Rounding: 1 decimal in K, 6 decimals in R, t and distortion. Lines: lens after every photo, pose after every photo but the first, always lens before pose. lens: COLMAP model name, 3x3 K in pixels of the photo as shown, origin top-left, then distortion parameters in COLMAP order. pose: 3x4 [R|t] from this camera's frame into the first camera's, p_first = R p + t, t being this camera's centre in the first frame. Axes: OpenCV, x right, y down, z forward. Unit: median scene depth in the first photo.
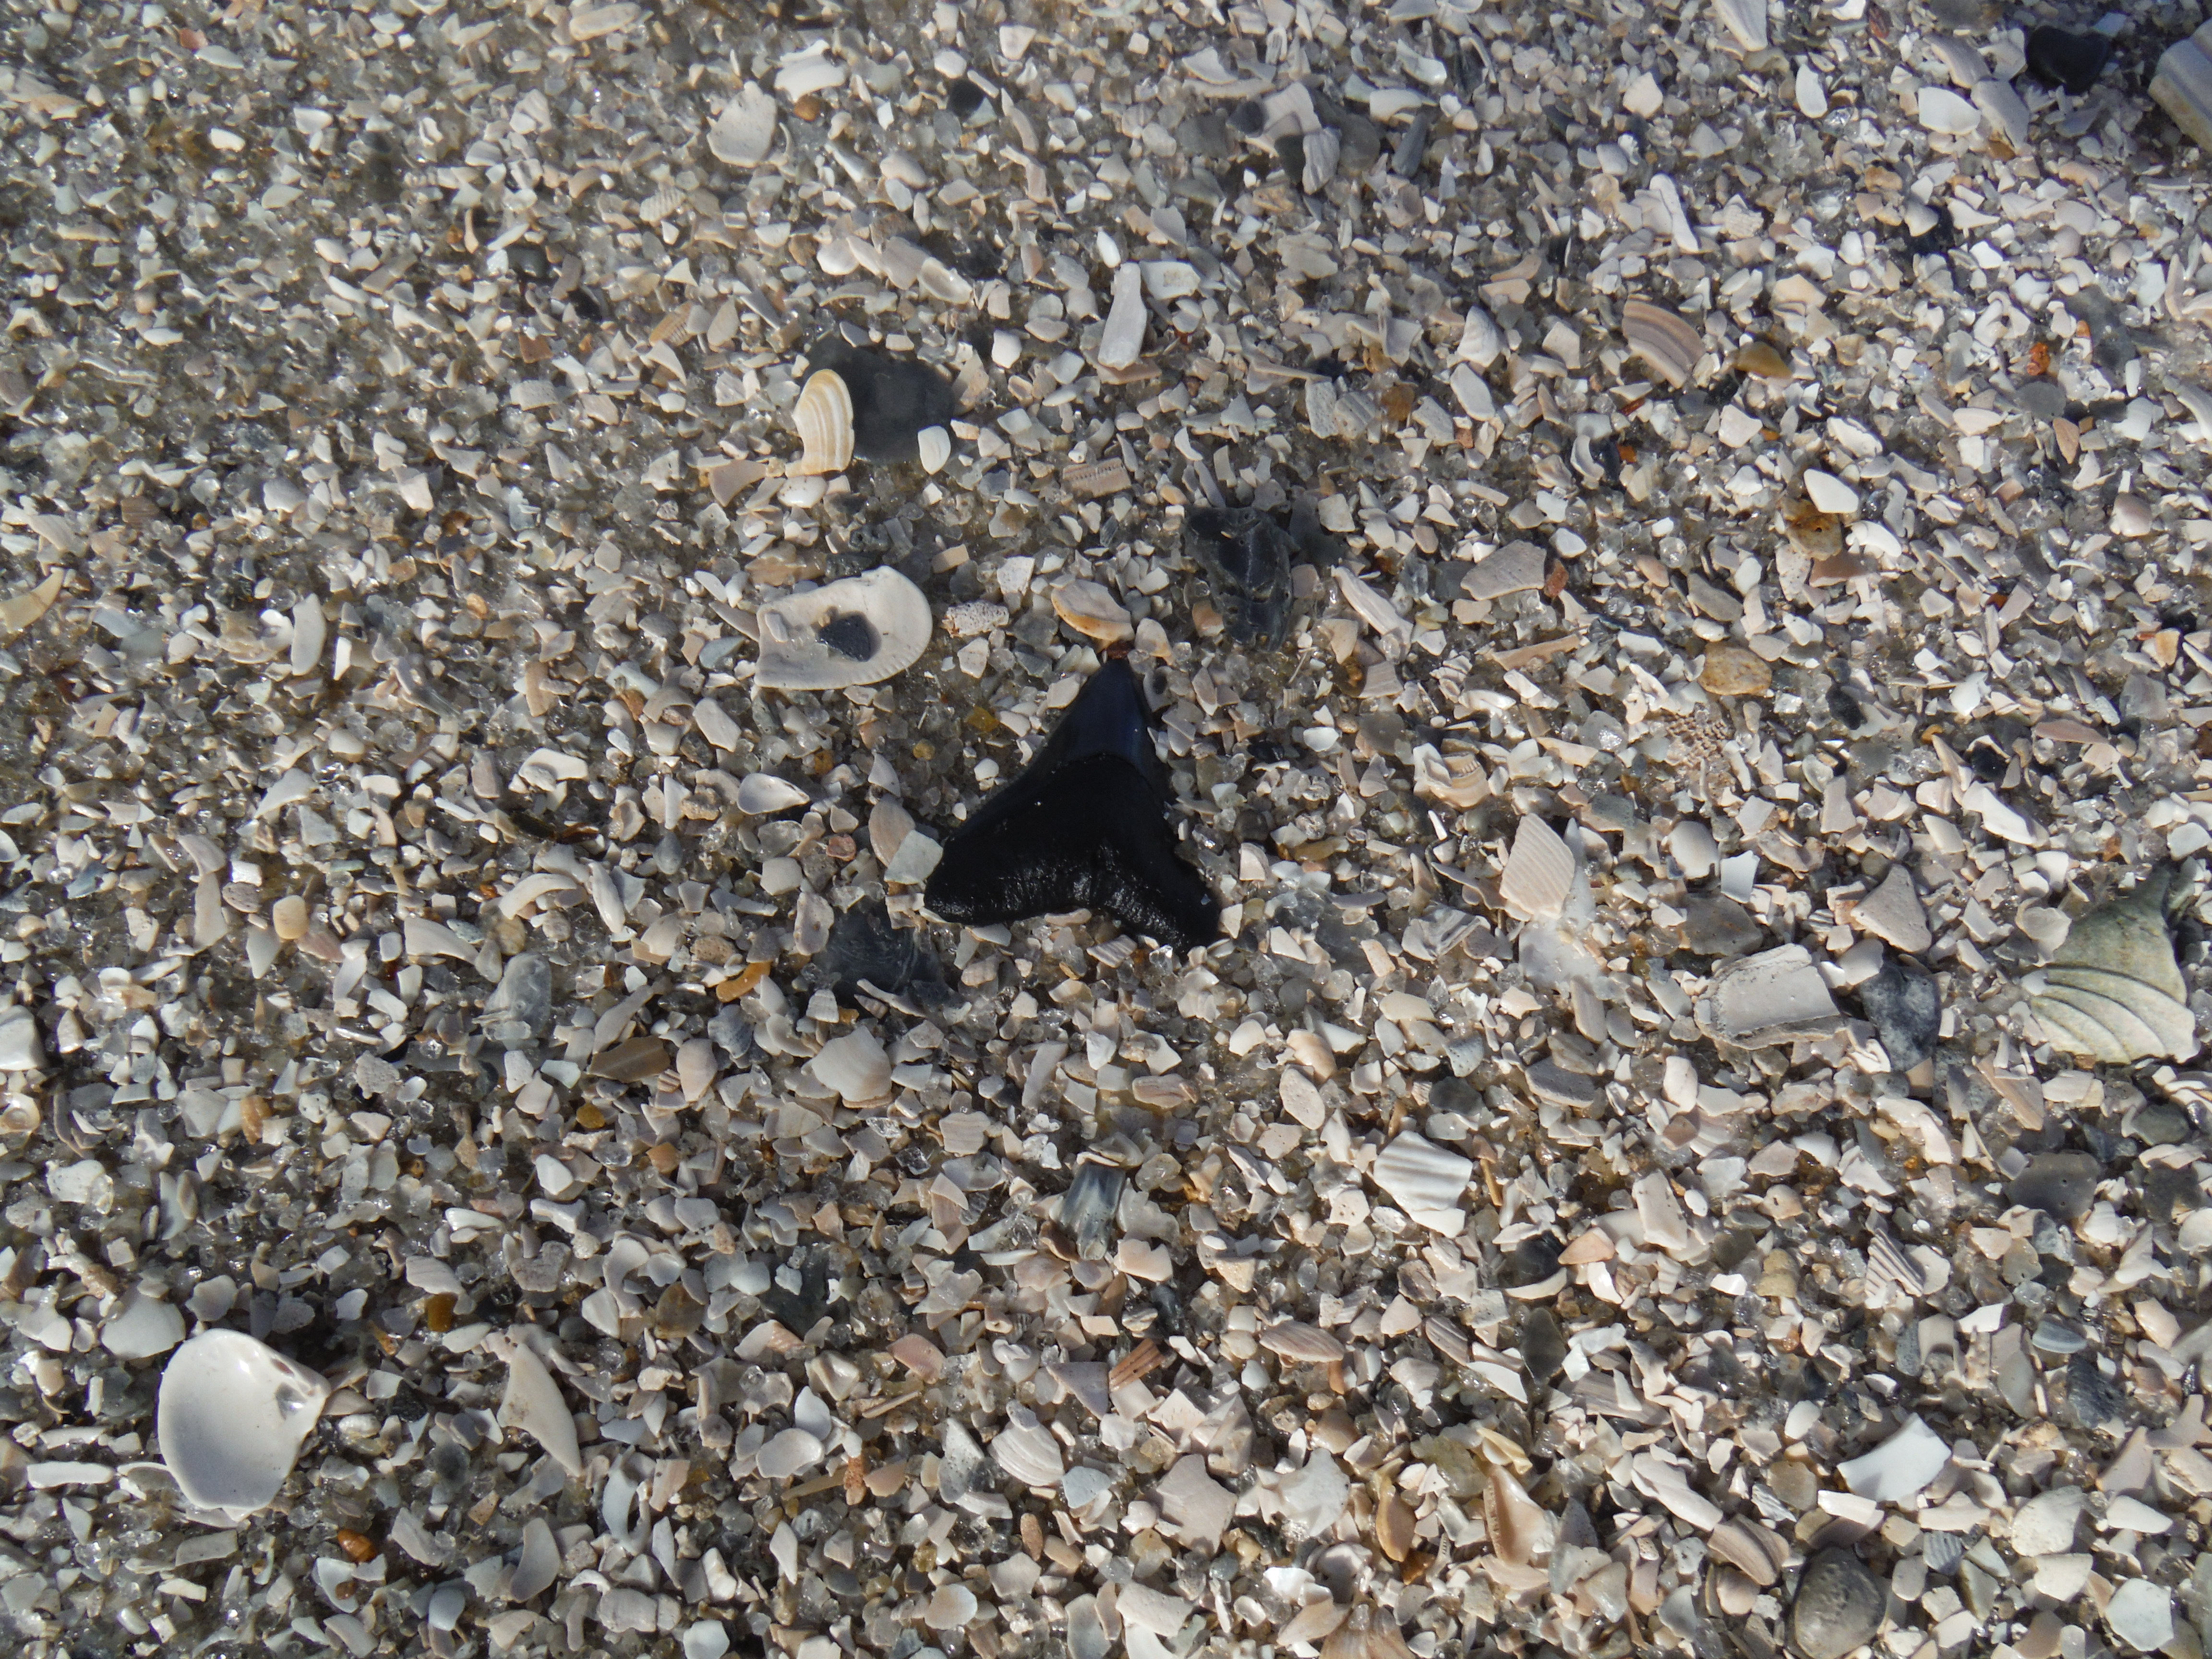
lens RADIAL K [[1830.6, 0, 1099.9], [0, 1830.6, 832.0], [0, 0, 1]] dist [-0.038103, 0.021857]
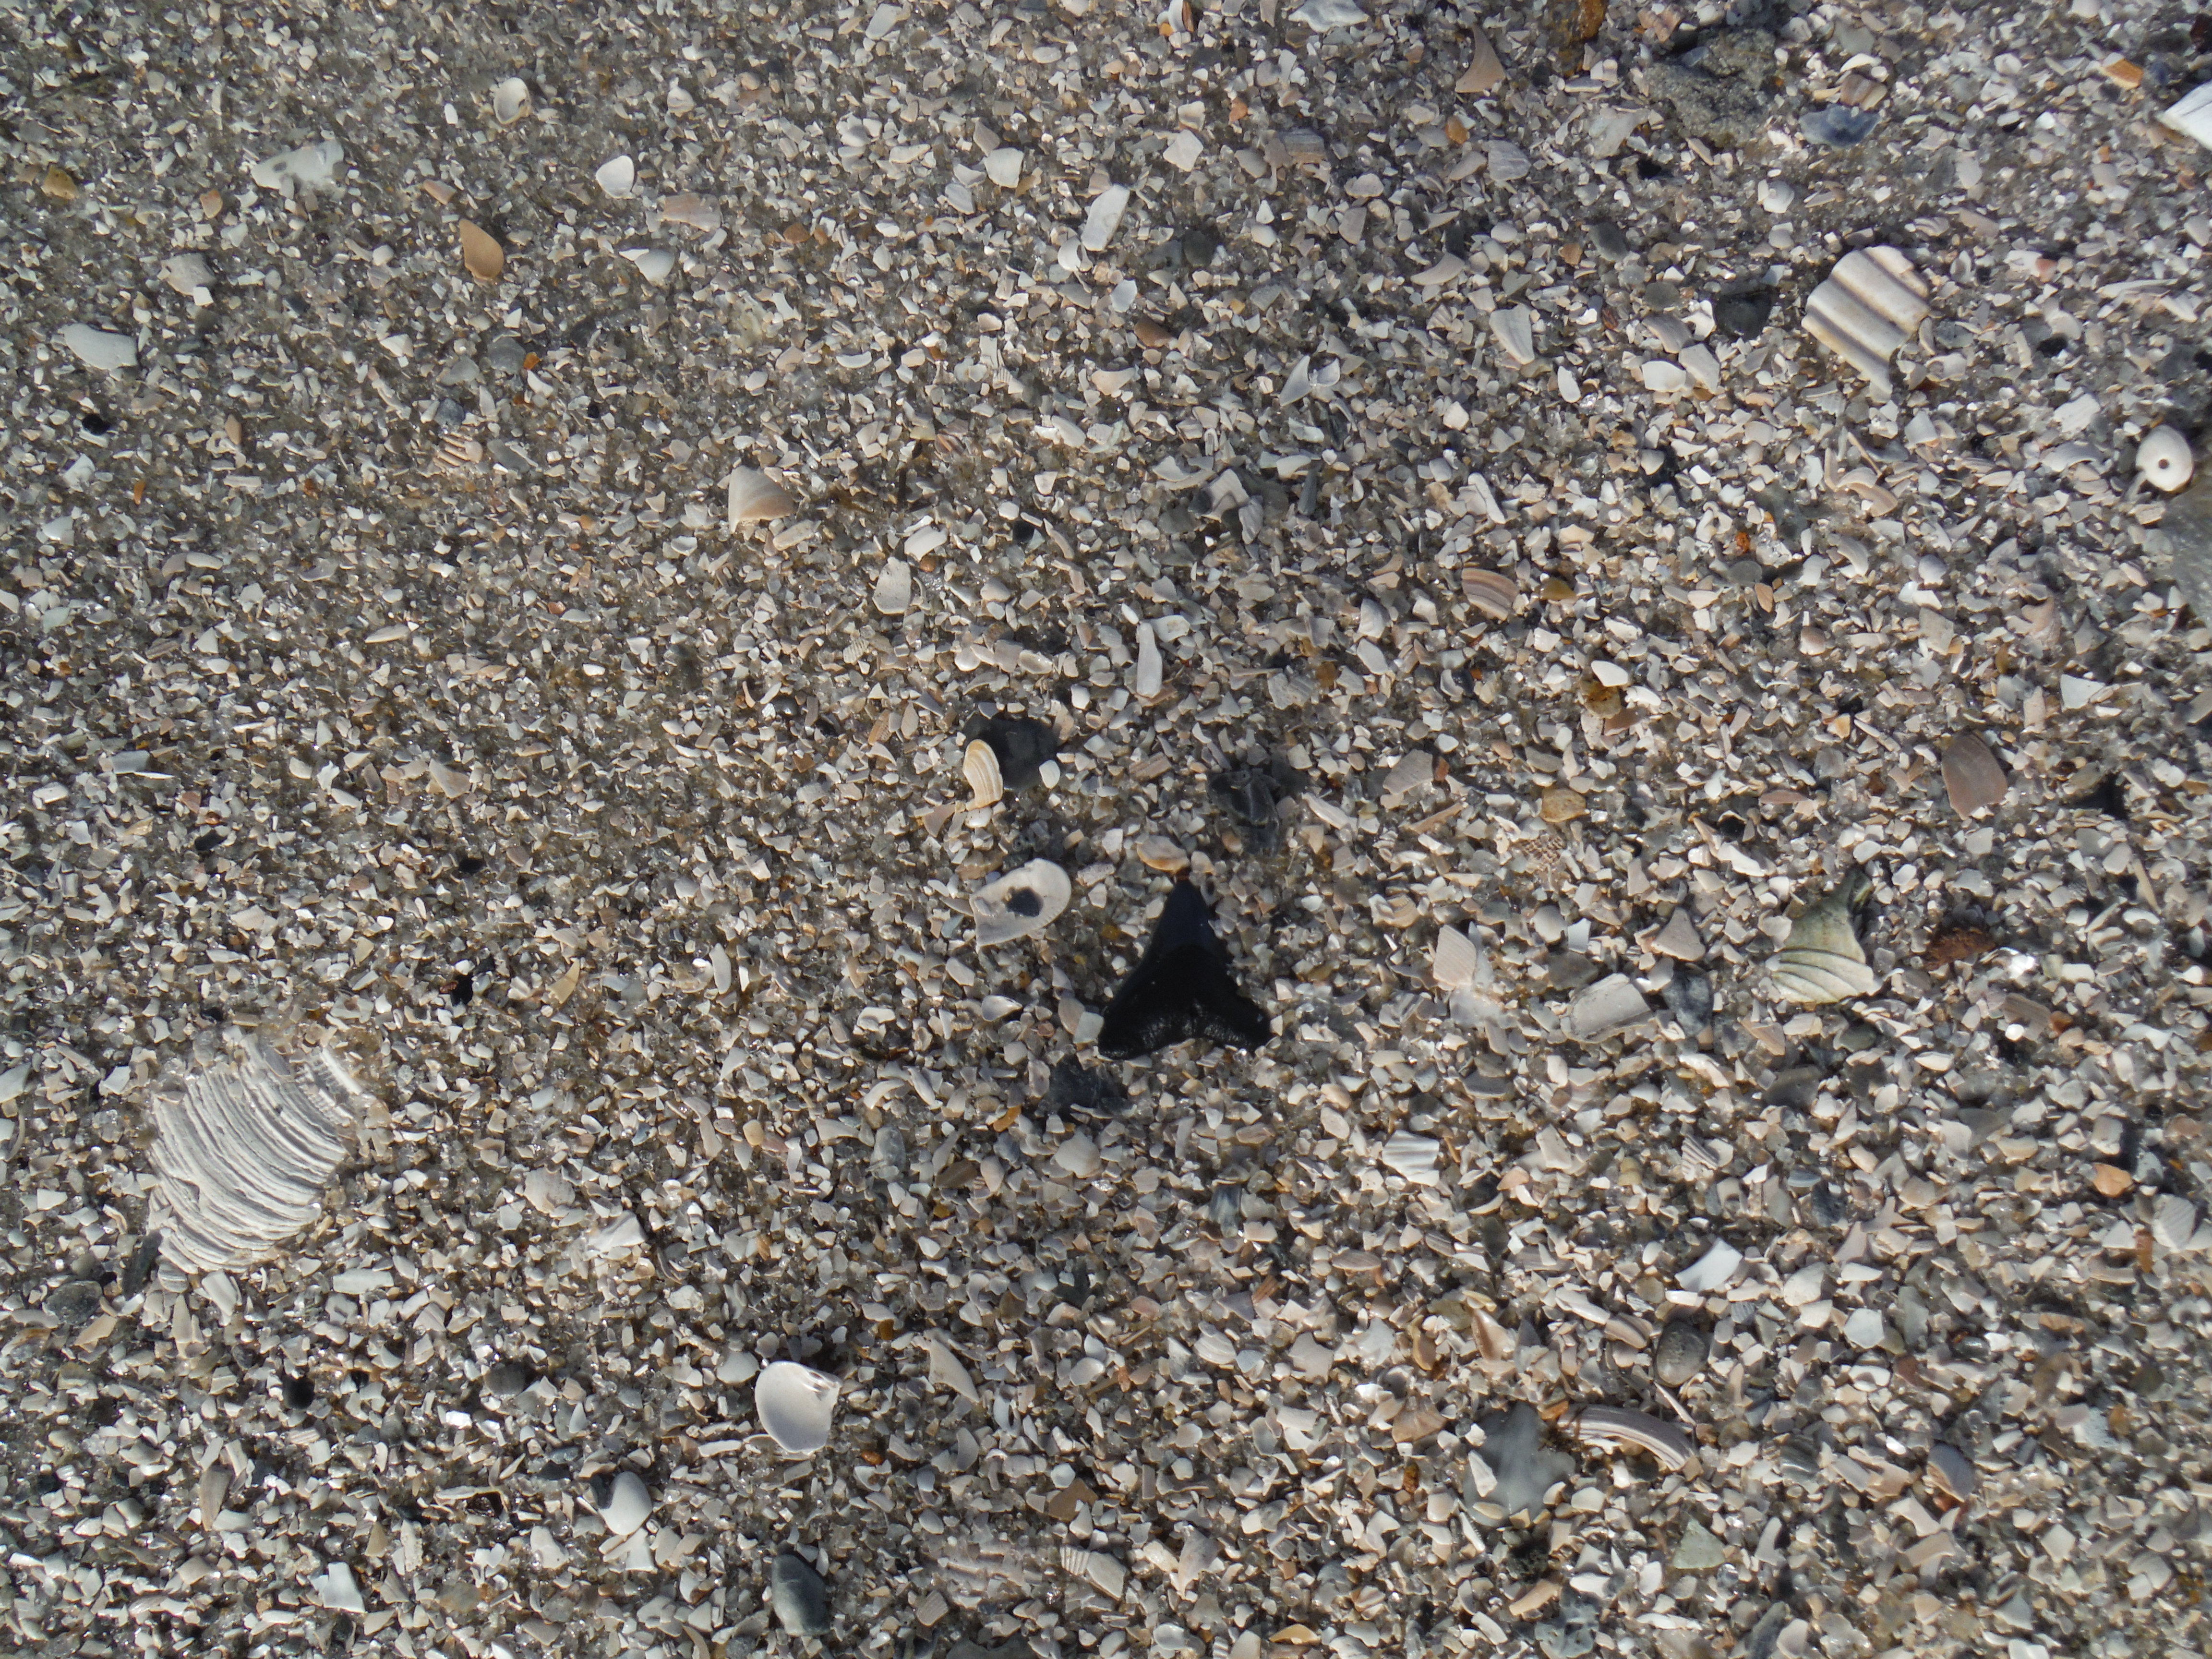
lens RADIAL K [[1830.6, 0, 1109.4], [0, 1830.6, 828.8], [0, 0, 1]] dist [-0.038103, 0.021857]
pose [[0.980936, -0.181005, -0.070718, 0.071837], [0.188677, 0.974233, 0.123575, -0.366865], [0.046528, -0.134562, 0.989812, -0.660948]]
